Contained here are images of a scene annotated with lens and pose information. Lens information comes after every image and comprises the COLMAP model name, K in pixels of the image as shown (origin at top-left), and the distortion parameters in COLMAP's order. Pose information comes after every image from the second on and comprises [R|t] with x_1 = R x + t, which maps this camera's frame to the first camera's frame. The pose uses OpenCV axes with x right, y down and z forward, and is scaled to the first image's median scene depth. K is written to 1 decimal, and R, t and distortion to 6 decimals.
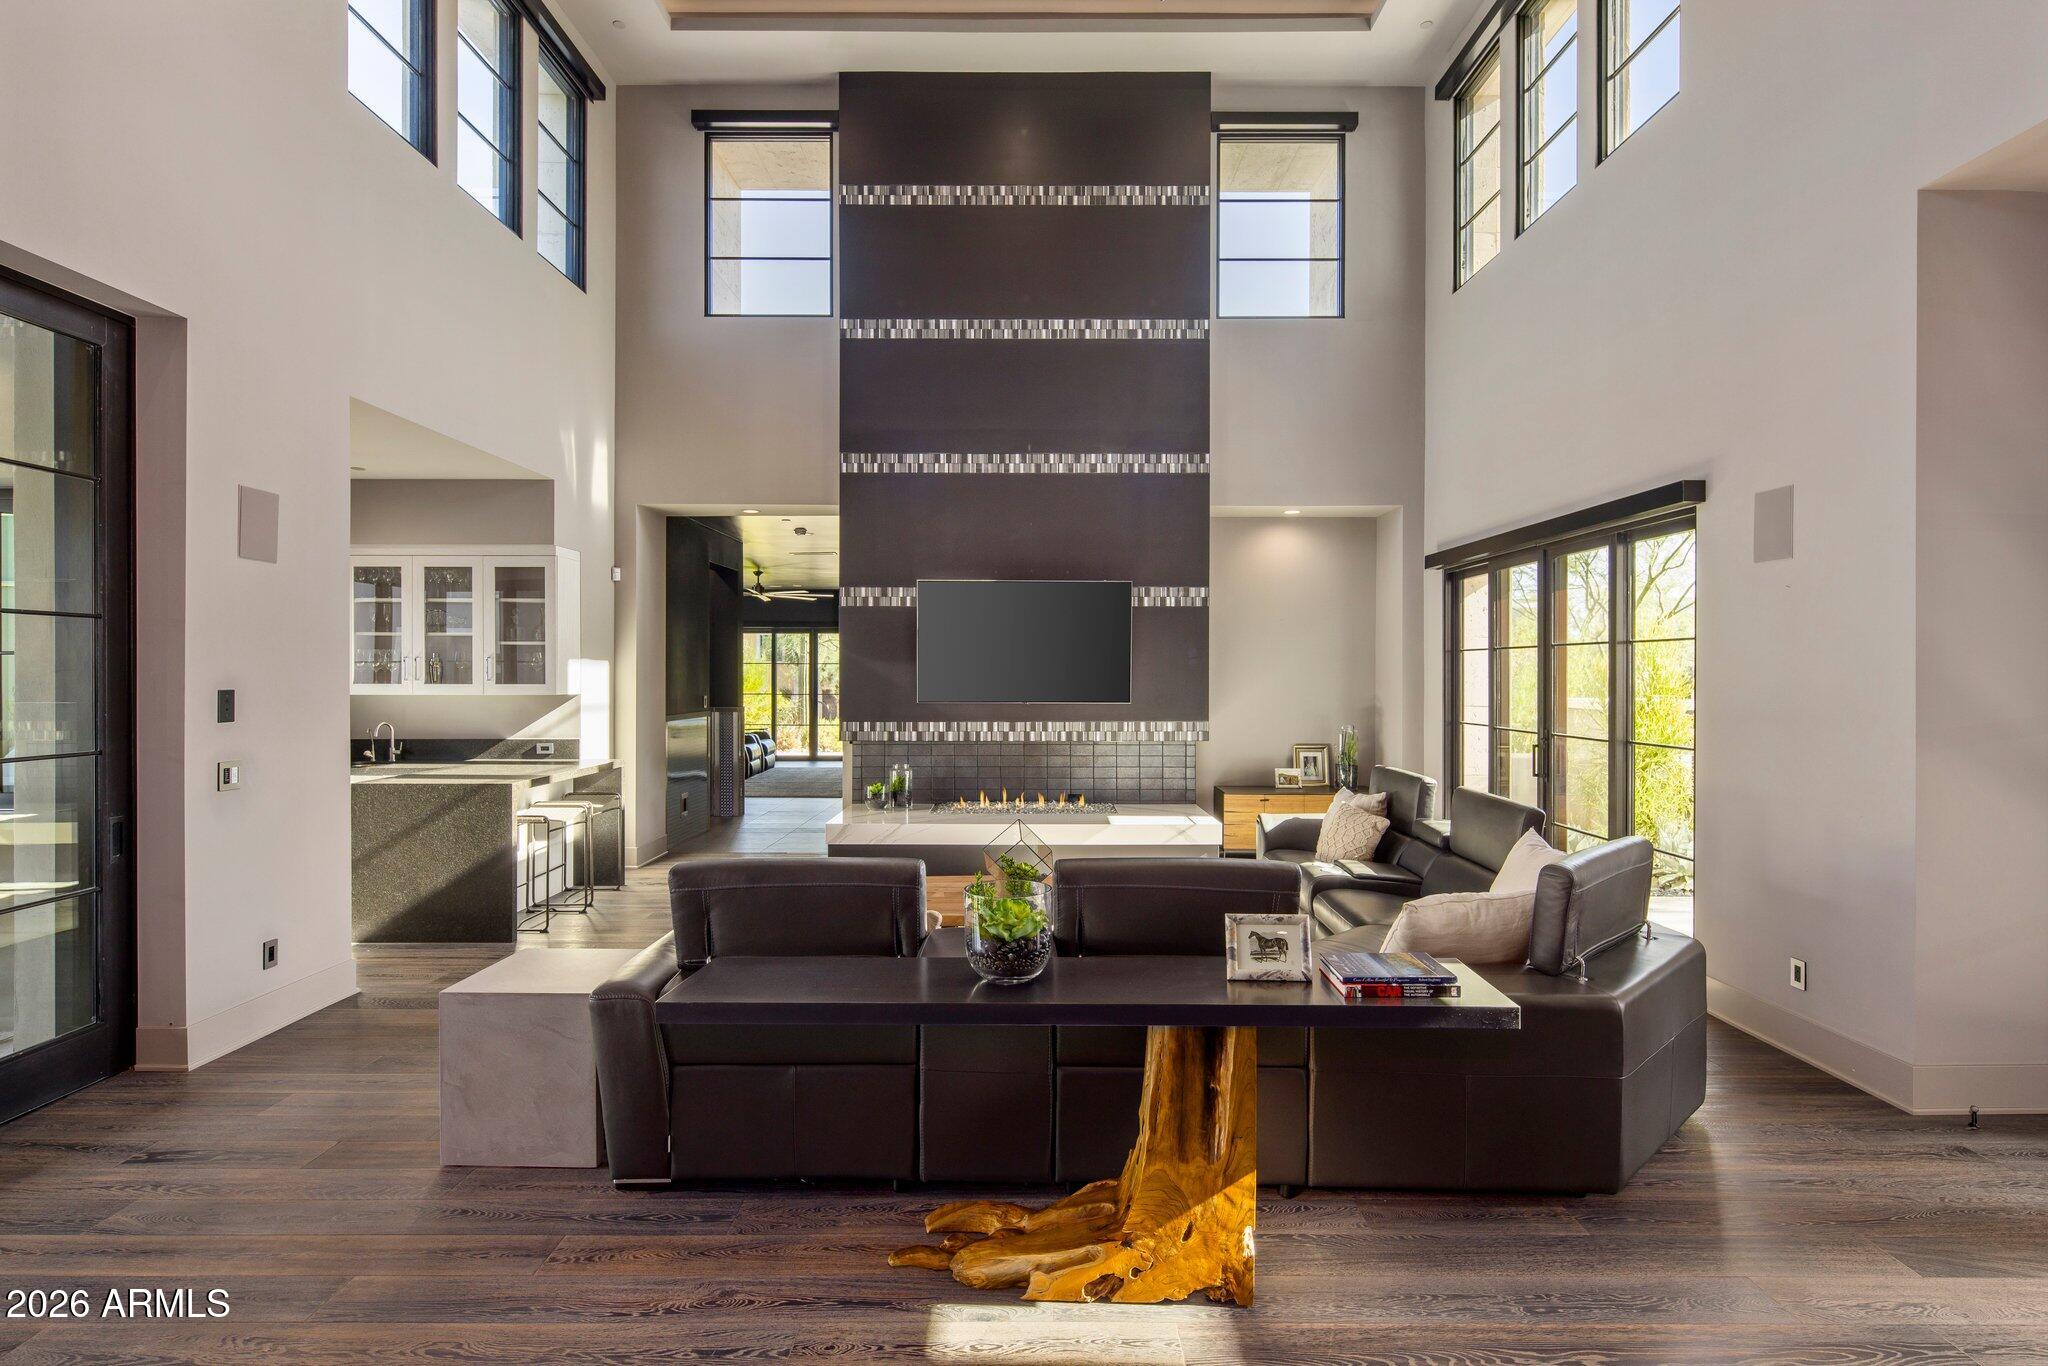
lens RADIAL K [[988.4, 0, 1036.1], [0, 988.4, 679.8], [0, 0, 1]] dist [0.003517, -0.000138]
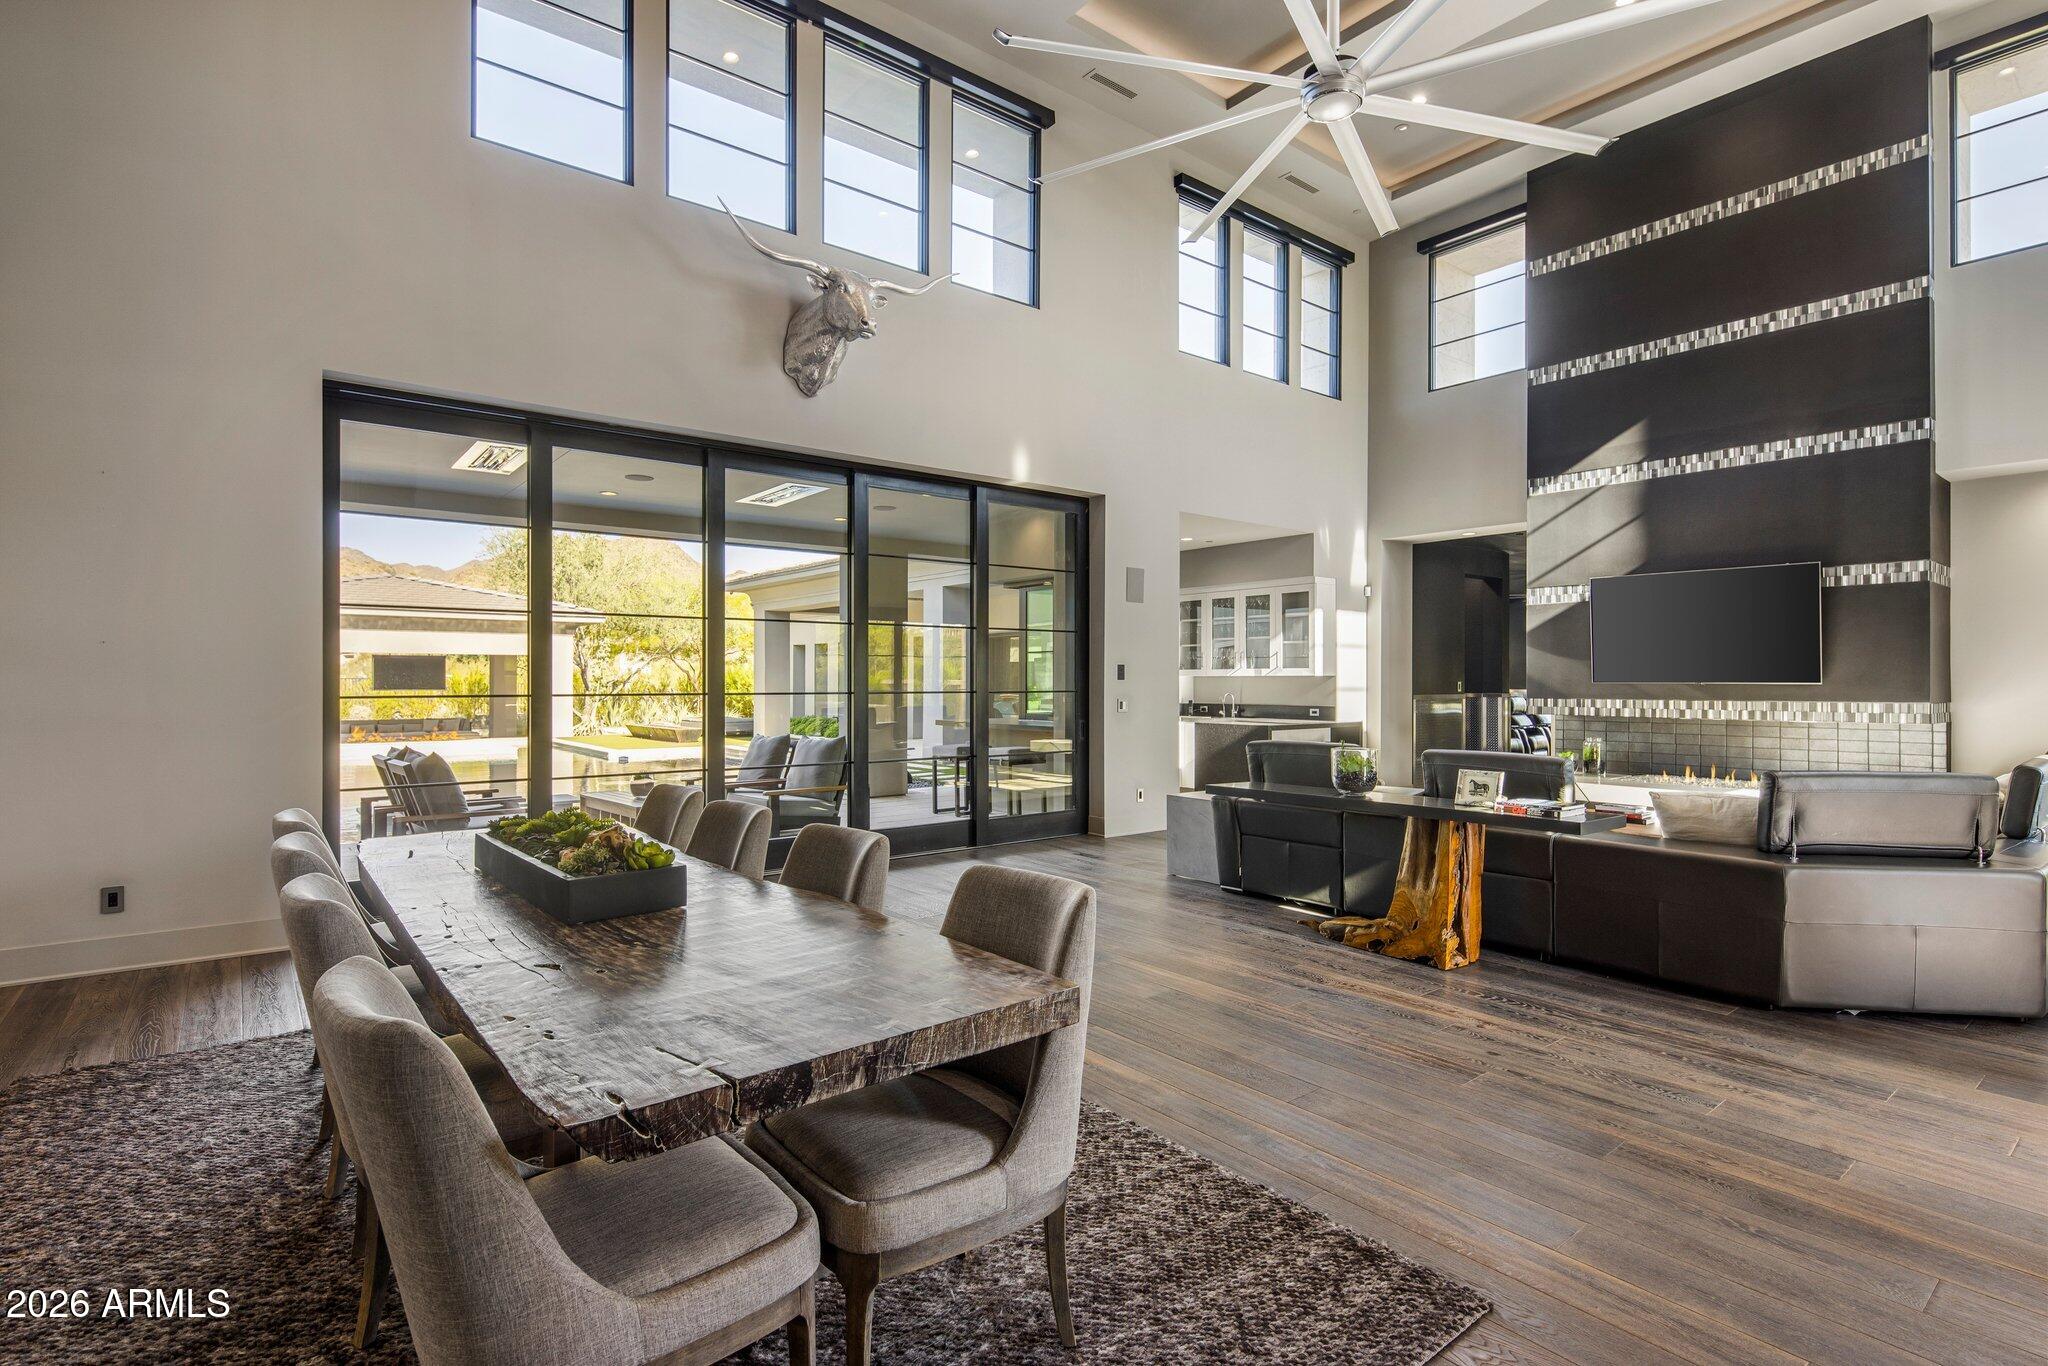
lens RADIAL K [[988.4, 0, 1036.1], [0, 988.4, 679.8], [0, 0, 1]] dist [0.003517, -0.000138]
pose [[0.630772, -0.001435, -0.775967, 0.369665], [-0.004157, 0.999978, -0.005228, 0.028339], [0.775957, 0.006523, 0.630751, -0.248709]]
